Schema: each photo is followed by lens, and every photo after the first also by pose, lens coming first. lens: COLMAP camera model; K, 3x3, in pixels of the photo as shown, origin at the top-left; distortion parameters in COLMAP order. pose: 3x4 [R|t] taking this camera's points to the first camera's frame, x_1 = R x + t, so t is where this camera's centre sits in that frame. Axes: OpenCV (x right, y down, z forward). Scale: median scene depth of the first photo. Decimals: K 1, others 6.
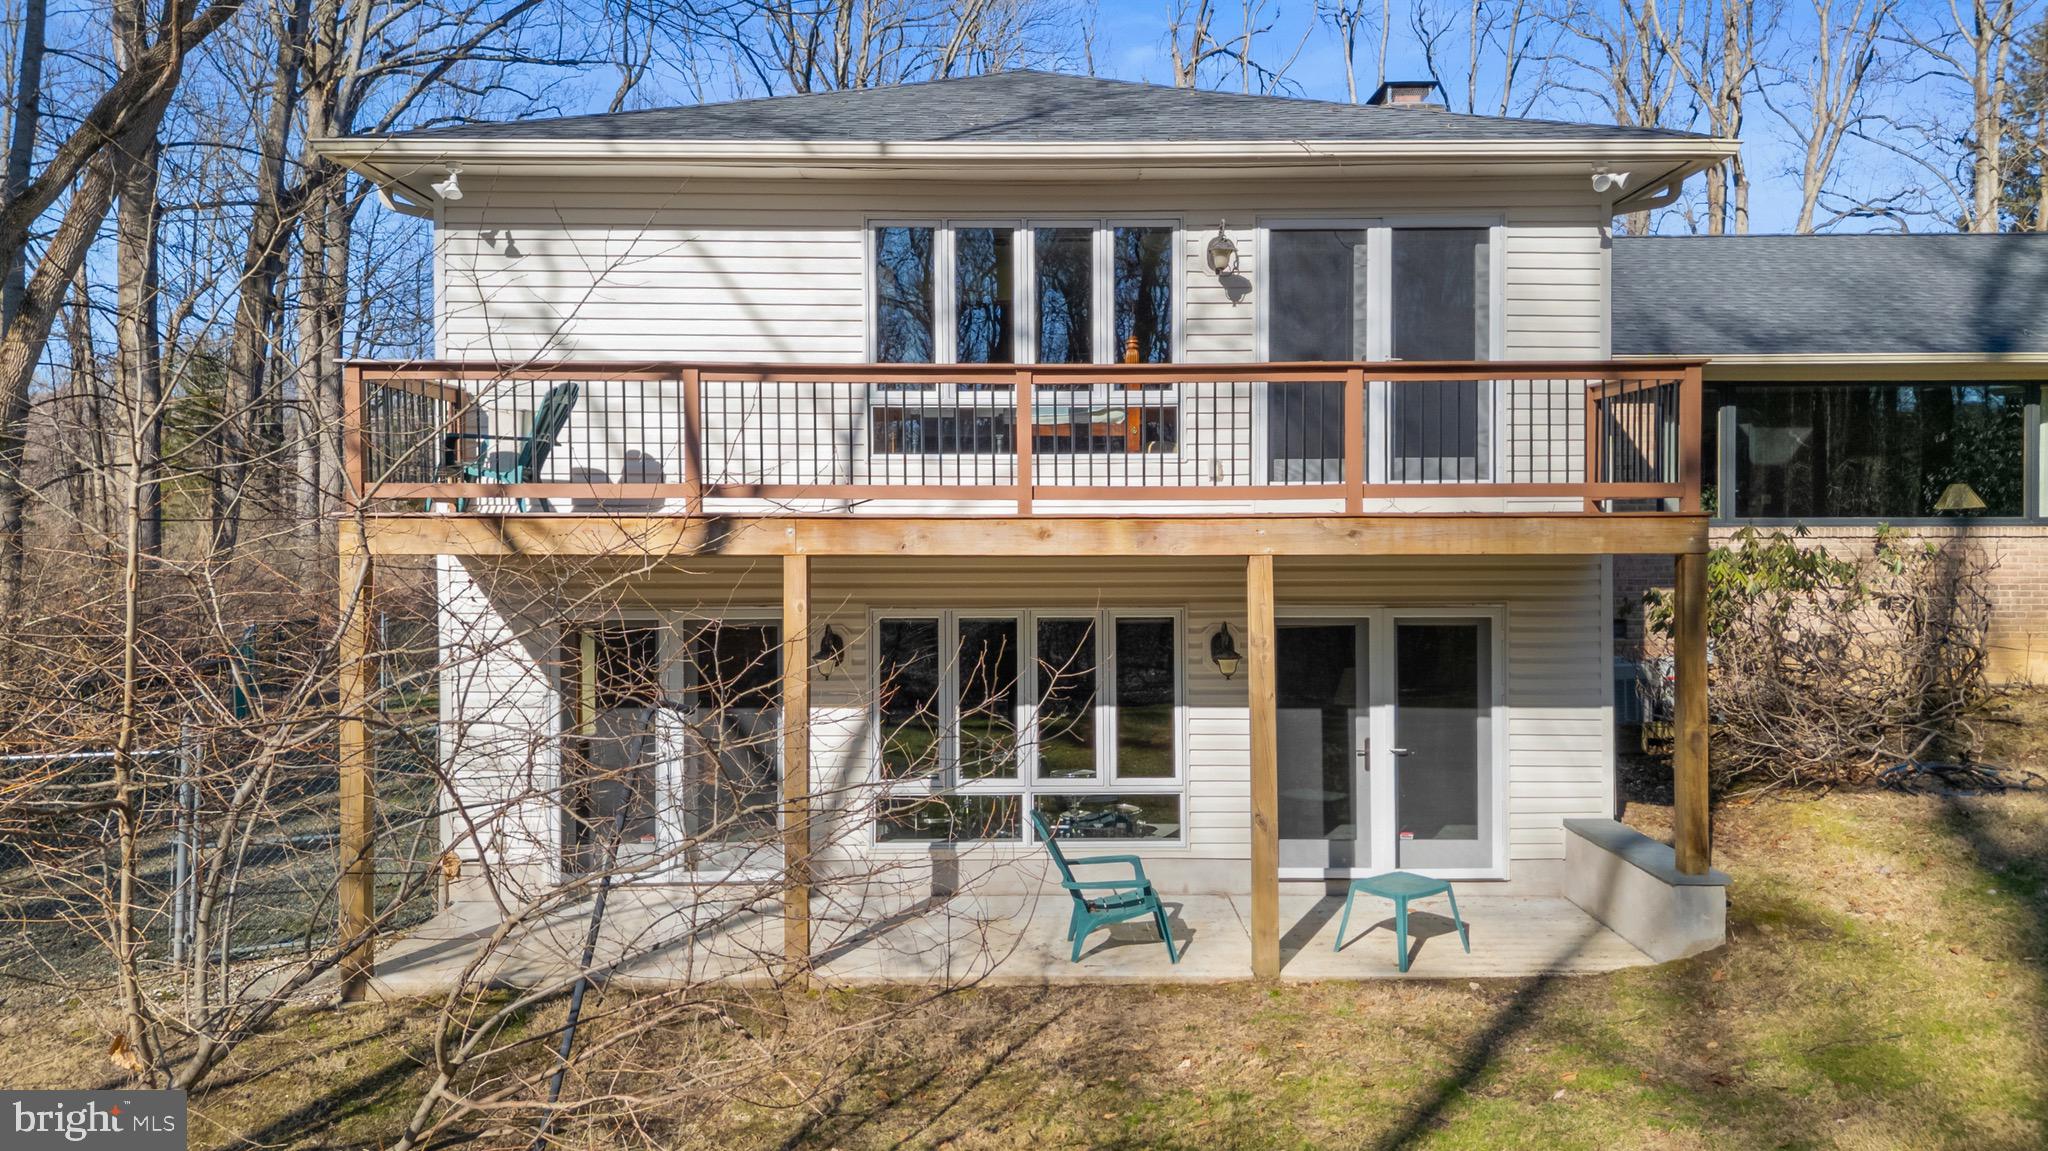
lens RADIAL K [[1466.9, 0, 1045.4], [0, 1466.9, 547.0], [0, 0, 1]] dist [0.074863, -0.071676]
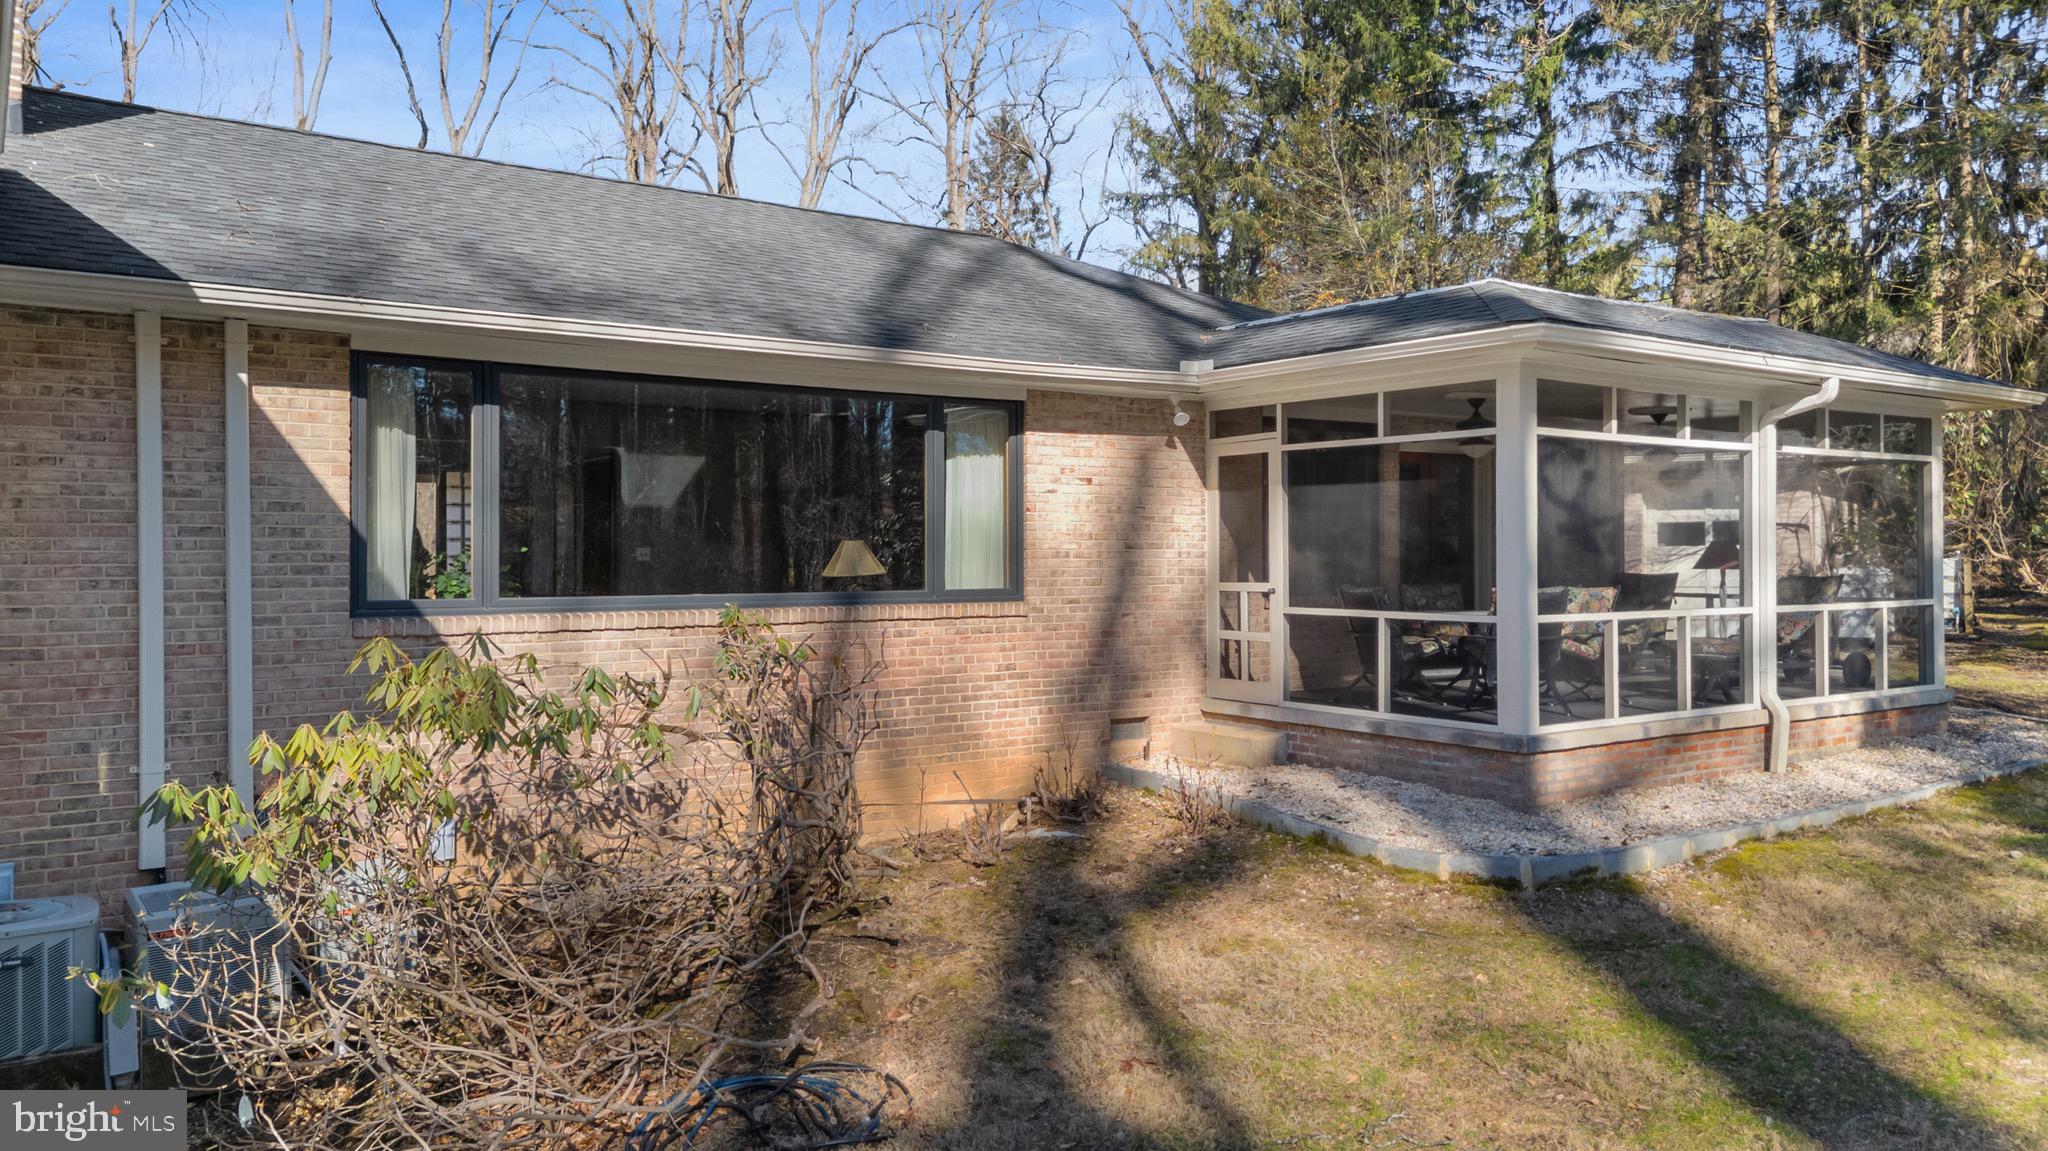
lens RADIAL K [[1466.9, 0, 1045.4], [0, 1466.9, 547.0], [0, 0, 1]] dist [0.074863, -0.071676]
pose [[0.820101, 0.004718, 0.572200, 0.433797], [0.008497, 0.999755, -0.020421, -0.036059], [-0.572156, 0.021609, 0.819860, 0.569352]]
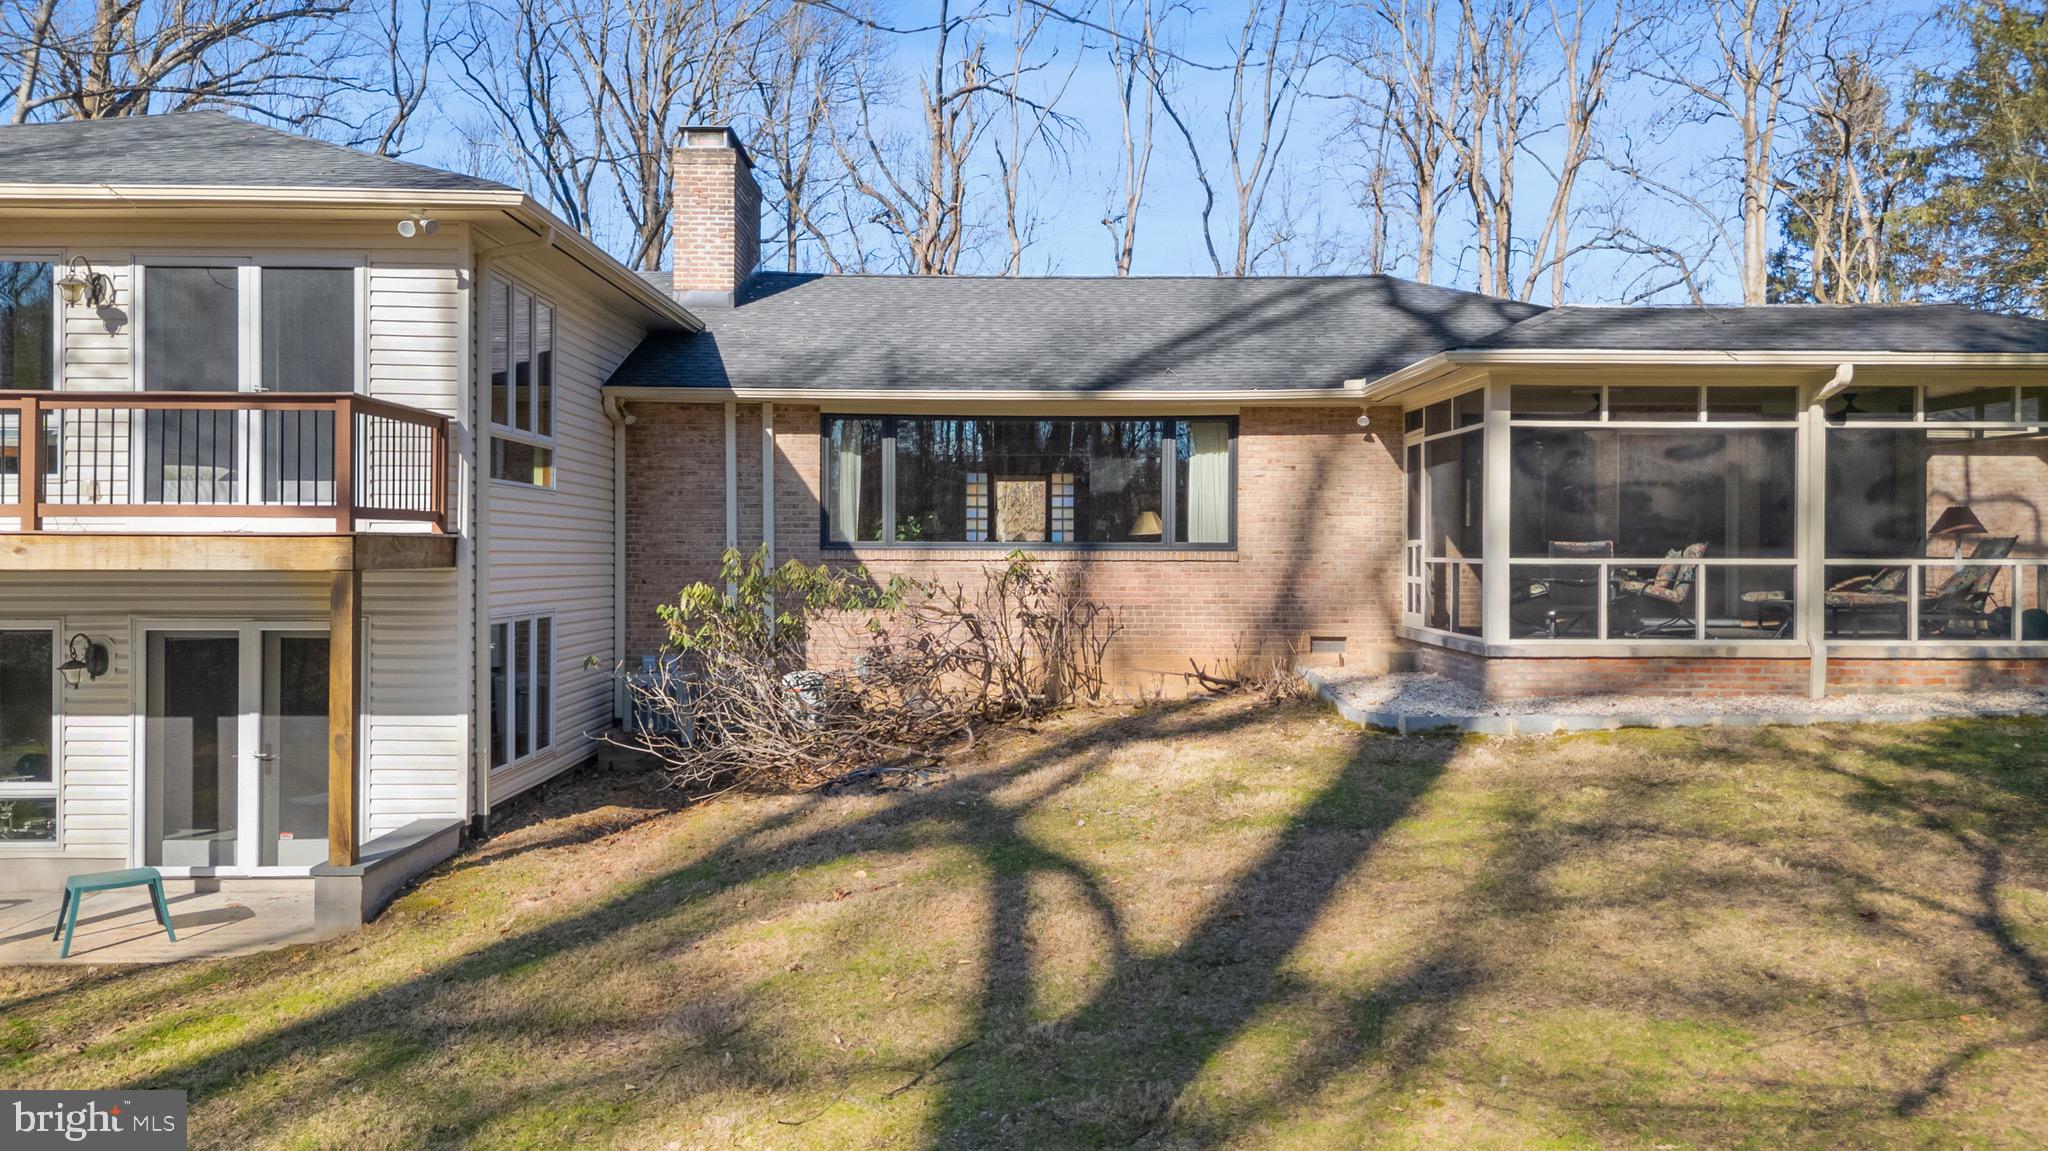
lens RADIAL K [[1466.9, 0, 1045.4], [0, 1466.9, 547.0], [0, 0, 1]] dist [0.074863, -0.071676]
pose [[0.999974, 0.006150, 0.003663, 0.799318], [-0.006085, 0.999828, -0.017505, 0.003471], [-0.003770, 0.017482, 0.999840, -0.082605]]
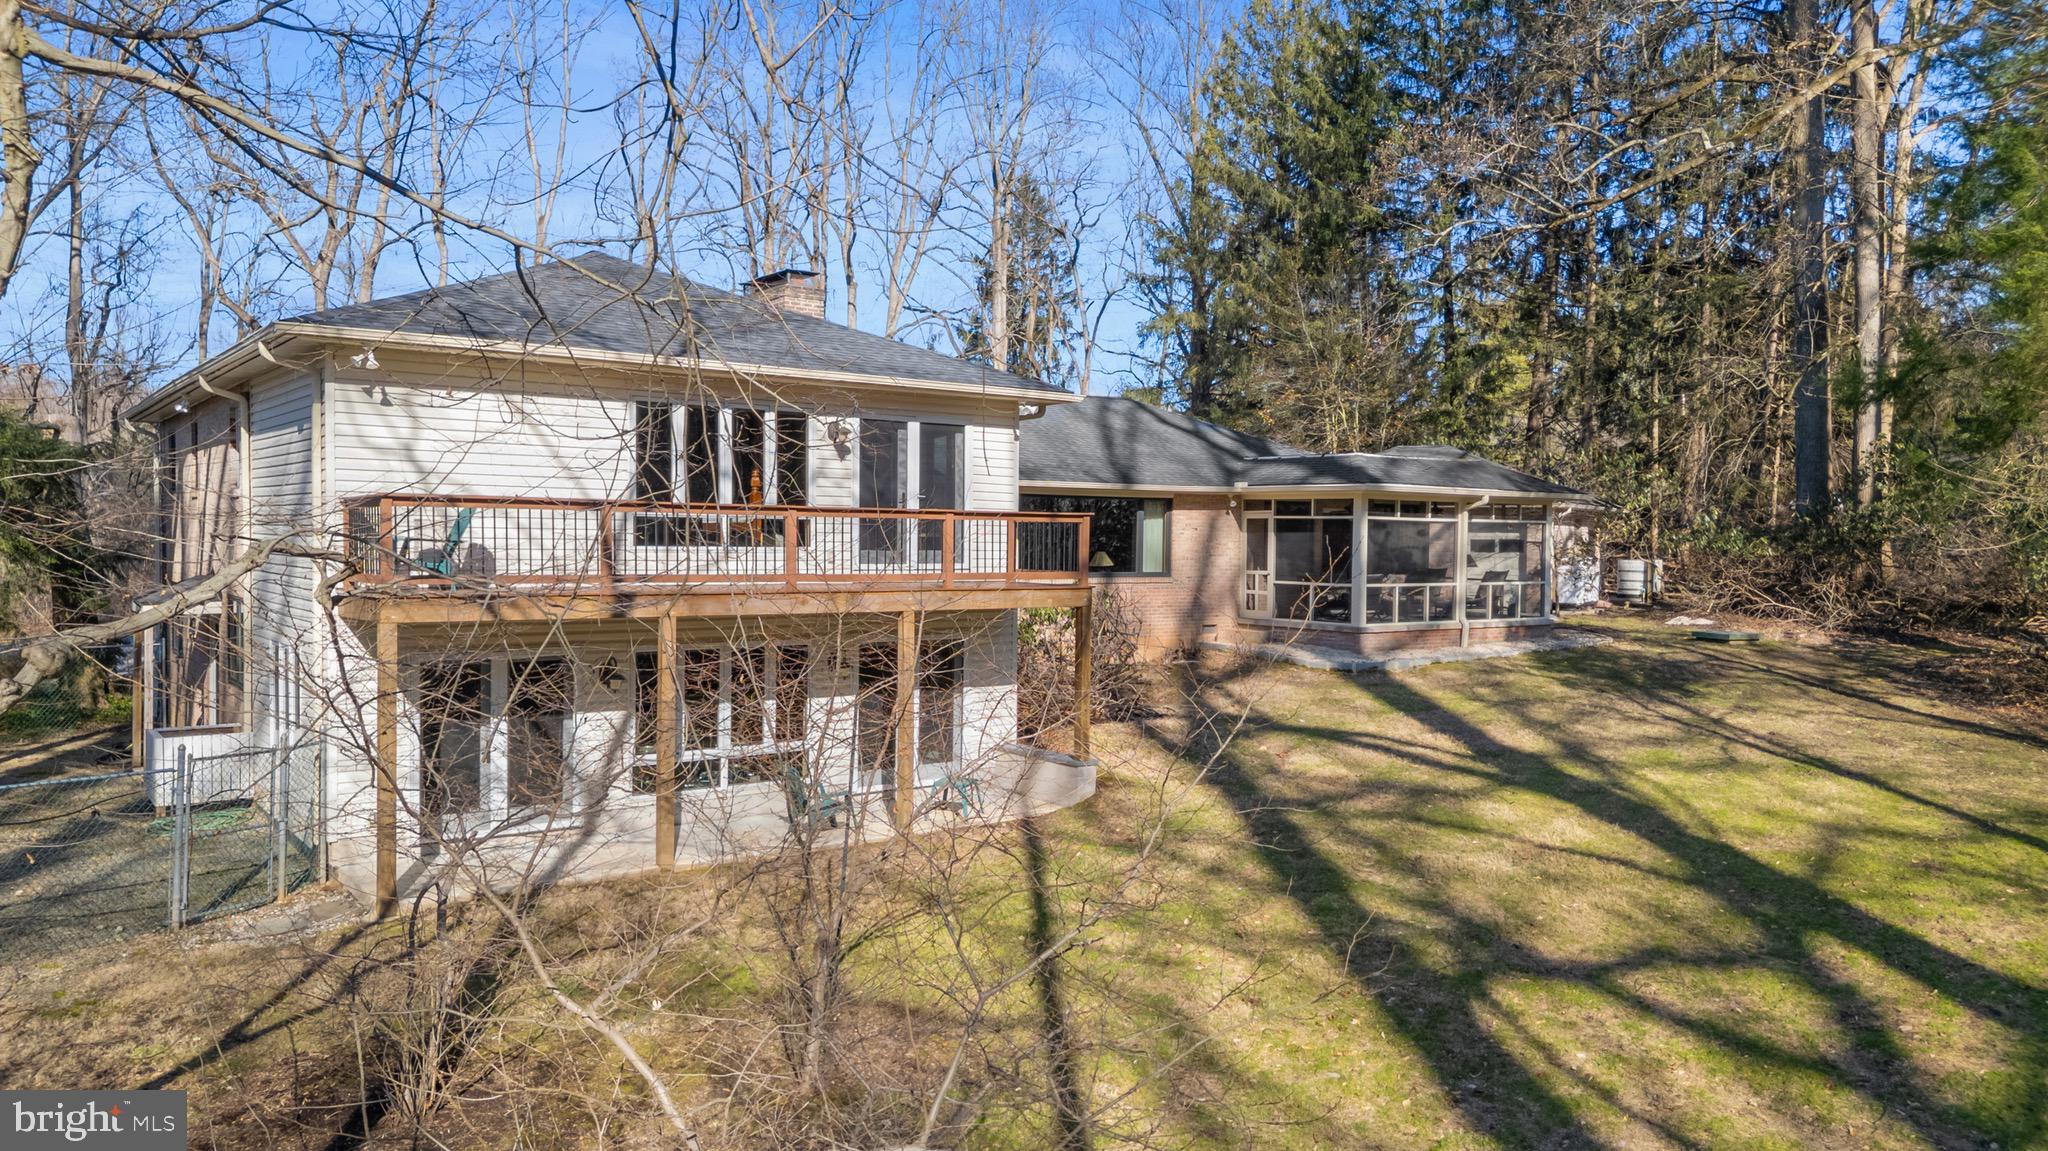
lens RADIAL K [[1466.9, 0, 1045.4], [0, 1466.9, 547.0], [0, 0, 1]] dist [0.074863, -0.071676]
pose [[0.804515, 0.008129, 0.593877, -0.687991], [-0.005327, 0.999965, -0.006470, -0.054114], [-0.593909, 0.002042, 0.804530, -0.512530]]
